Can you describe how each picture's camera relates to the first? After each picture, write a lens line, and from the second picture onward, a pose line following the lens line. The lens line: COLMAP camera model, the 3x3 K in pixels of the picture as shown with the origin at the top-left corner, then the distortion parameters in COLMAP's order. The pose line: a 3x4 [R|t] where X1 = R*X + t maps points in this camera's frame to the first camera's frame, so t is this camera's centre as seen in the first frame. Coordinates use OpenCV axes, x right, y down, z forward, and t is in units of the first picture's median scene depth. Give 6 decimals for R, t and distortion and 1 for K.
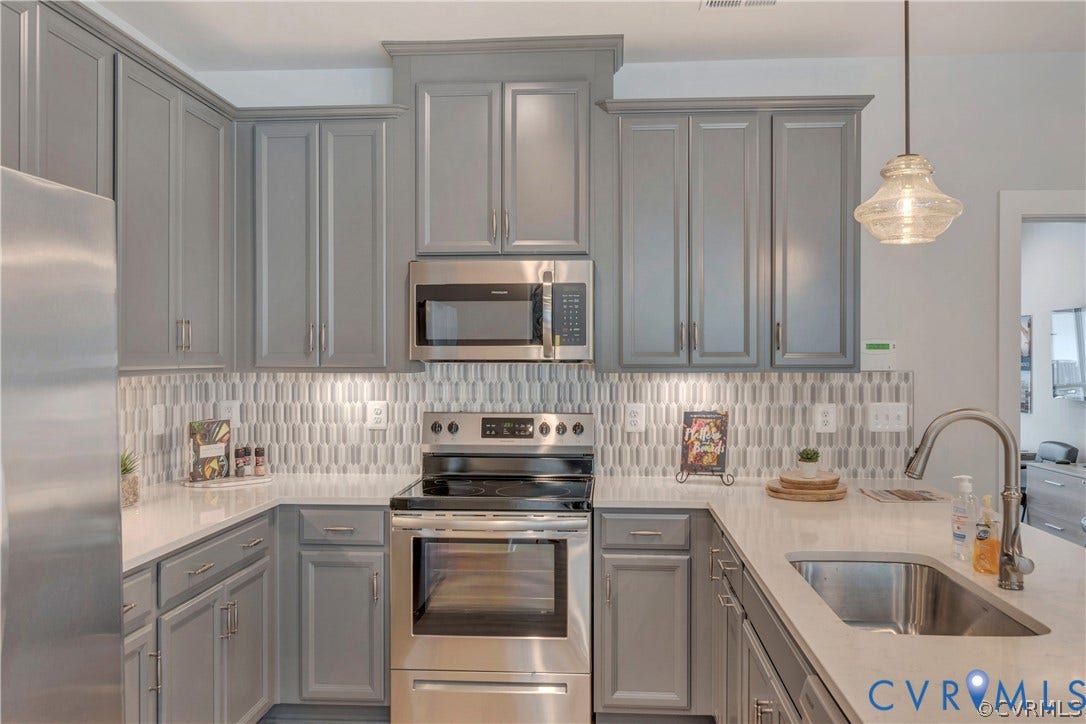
lens RADIAL K [[840.9, 0, 518.3], [0, 840.9, 365.8], [0, 0, 1]] dist [0.004724, 0.000416]
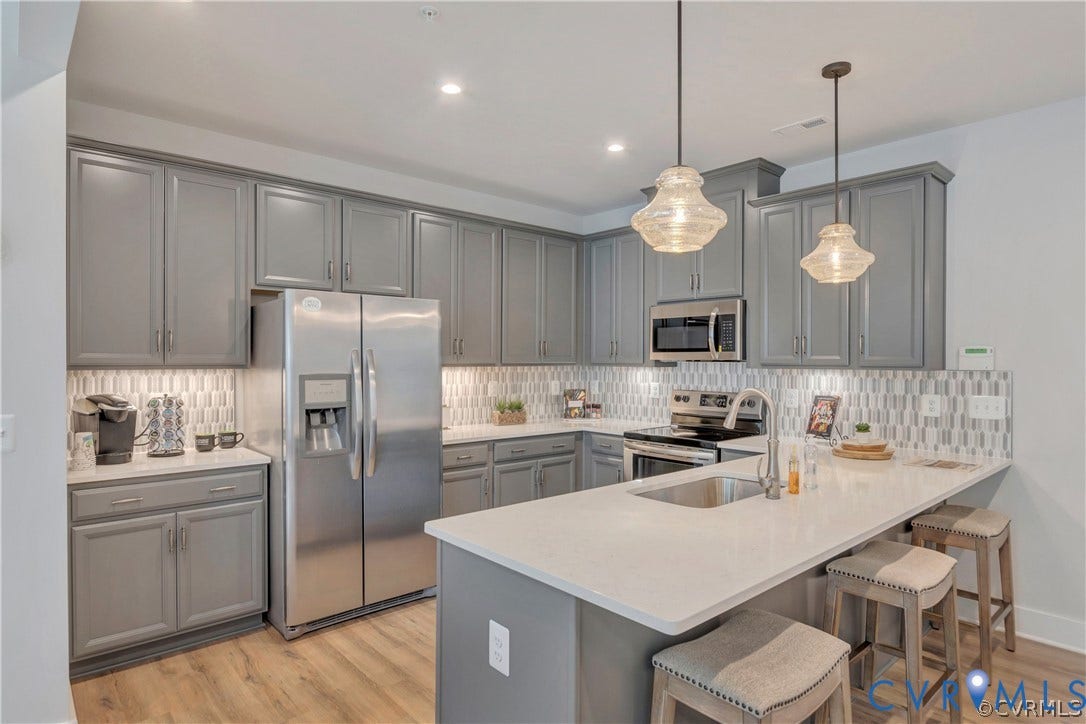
lens RADIAL K [[575.1, 0, 567.5], [0, 575.1, 366.1], [0, 0, 1]] dist [-0.009110, -0.001303]
pose [[0.743468, 0.011207, -0.668677, 0.546011], [-0.010215, 0.999933, 0.005401, 0.001416], [0.668693, 0.002815, 0.743533, -0.051767]]
